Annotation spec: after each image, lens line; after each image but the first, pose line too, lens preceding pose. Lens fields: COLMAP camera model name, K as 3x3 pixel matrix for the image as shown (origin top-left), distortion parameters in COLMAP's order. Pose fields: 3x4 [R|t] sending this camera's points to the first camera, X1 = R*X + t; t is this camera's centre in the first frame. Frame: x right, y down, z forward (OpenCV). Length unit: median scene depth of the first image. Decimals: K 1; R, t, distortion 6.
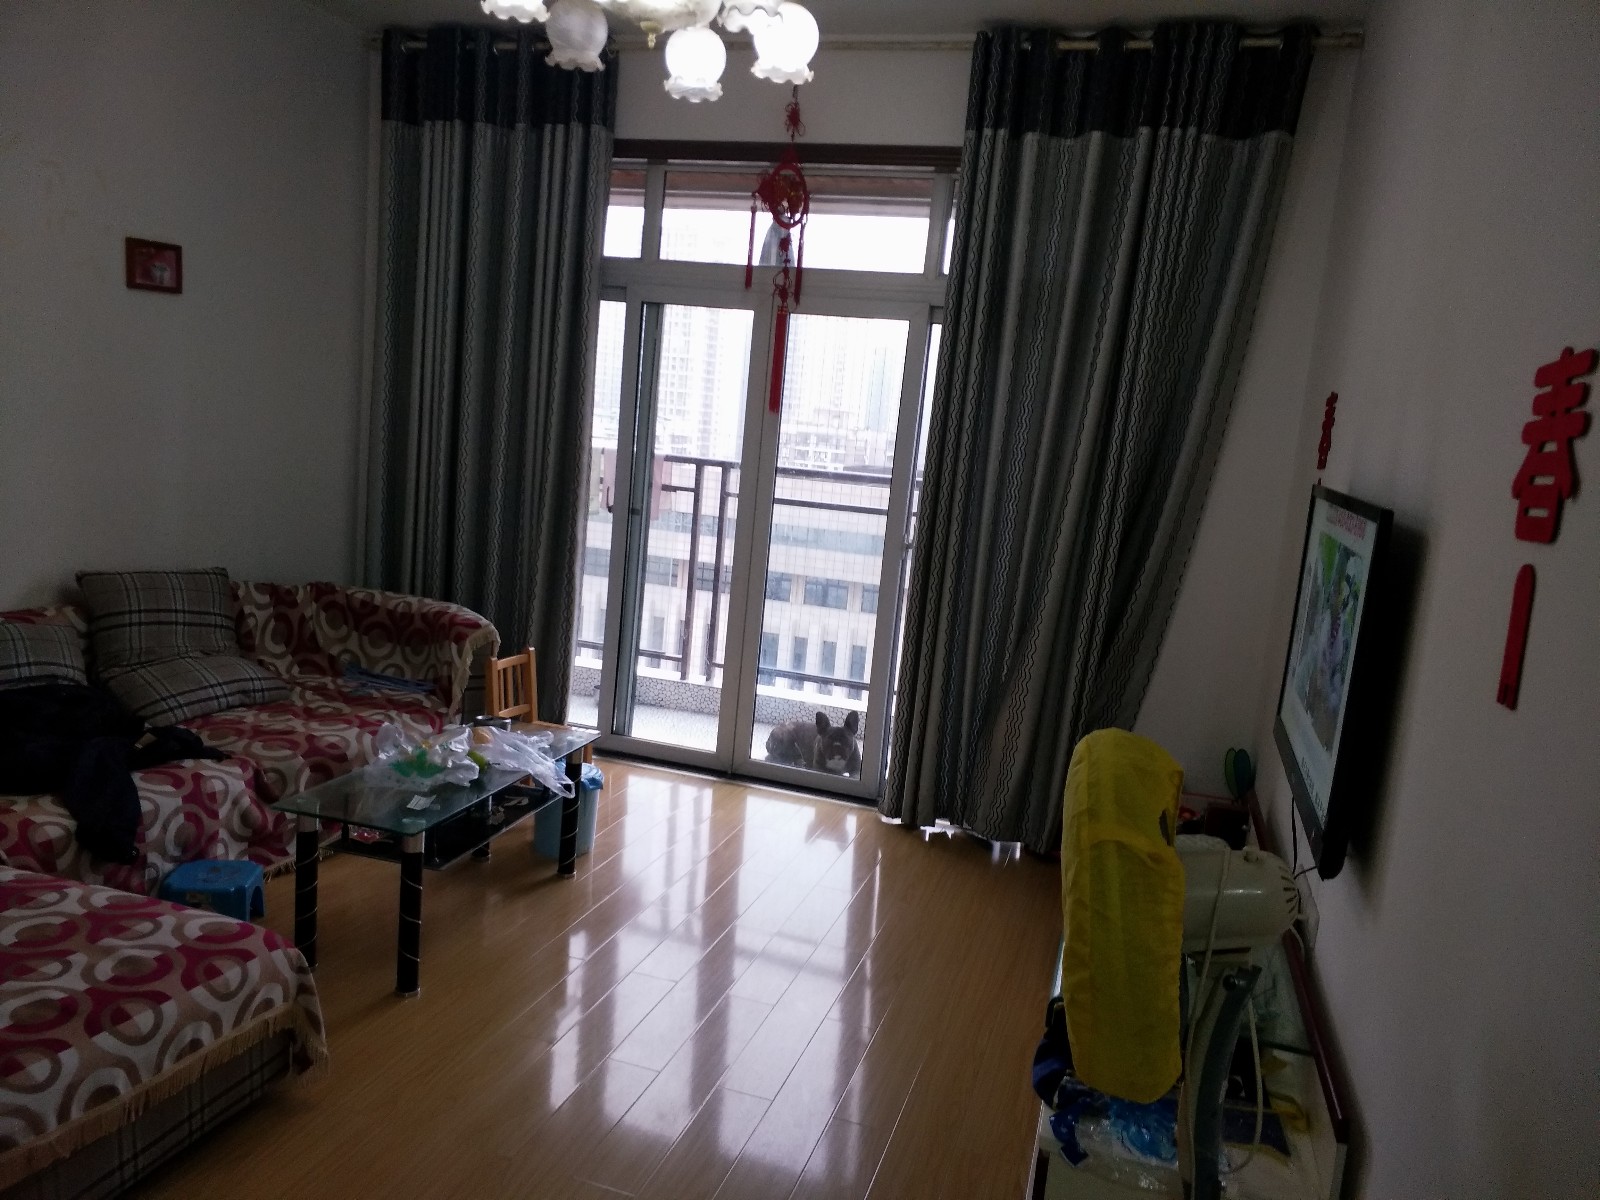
lens RADIAL K [[1207.3, 0, 800.0], [0, 1207.3, 600.0], [0, 0, 1]] dist [0.016557, -0.005053]
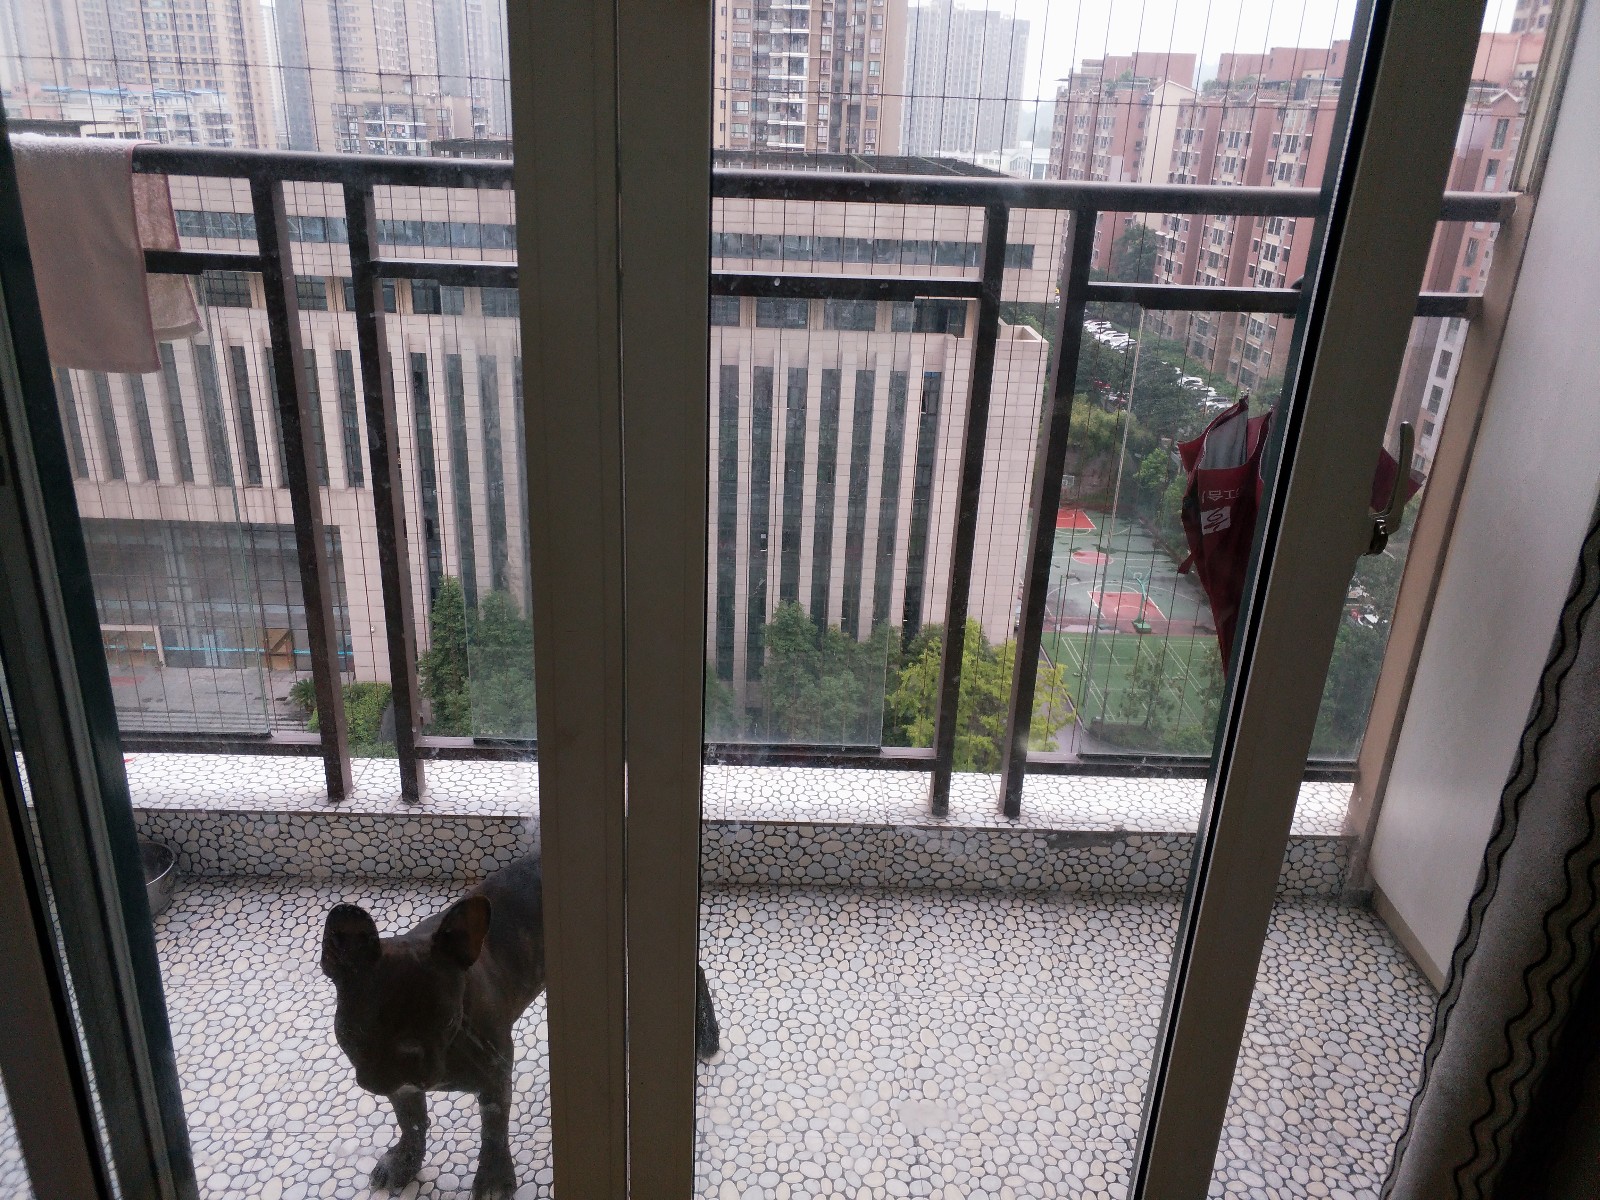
lens RADIAL K [[1207.3, 0, 800.0], [0, 1207.3, 600.0], [0, 0, 1]] dist [0.016557, -0.005053]
pose [[0.947580, -0.167959, 0.271811, -0.082188], [0.092680, 0.958602, 0.269245, -0.118406], [-0.305780, -0.229940, 0.923919, 0.969075]]
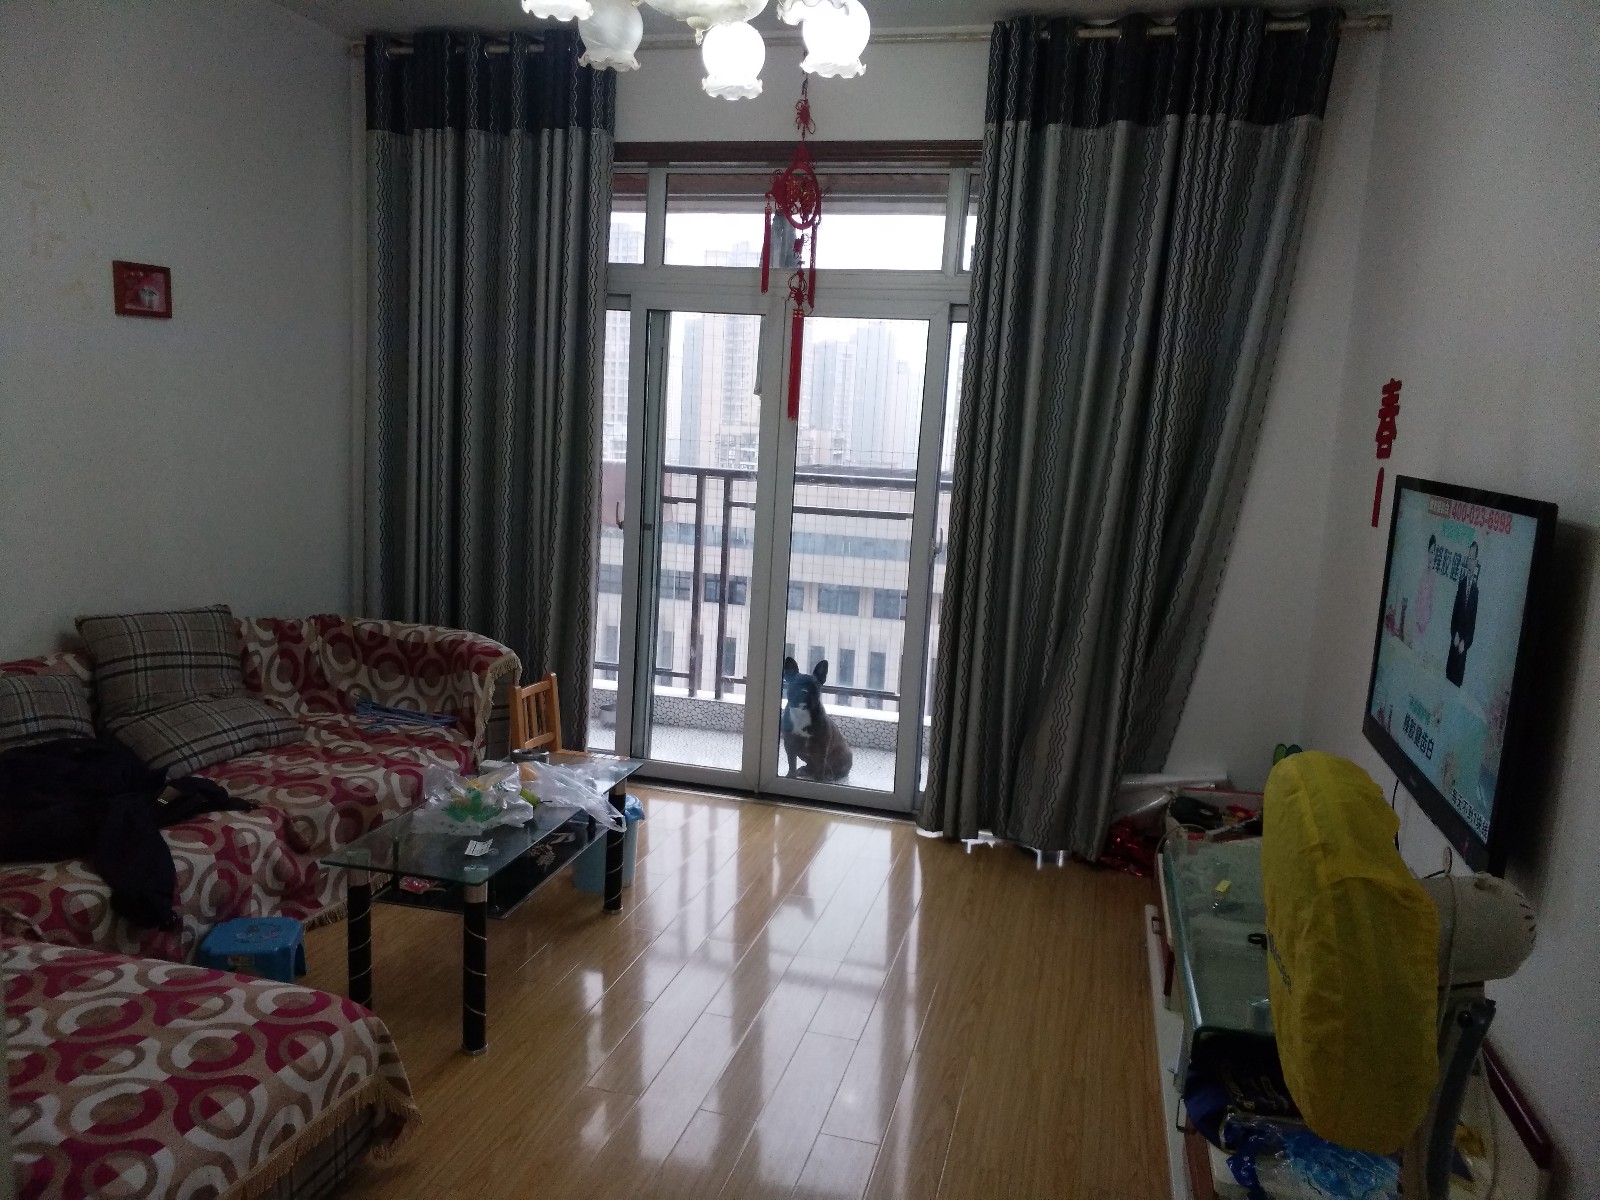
lens RADIAL K [[1216.1, 0, 801.8], [0, 1216.1, 598.0], [0, 0, 1]] dist [0.005110, 0.007182]
pose [[0.998188, -0.043394, 0.041678, -0.069845], [0.043504, 0.999052, -0.001720, -0.011371], [-0.041564, 0.003530, 0.999130, 0.029509]]
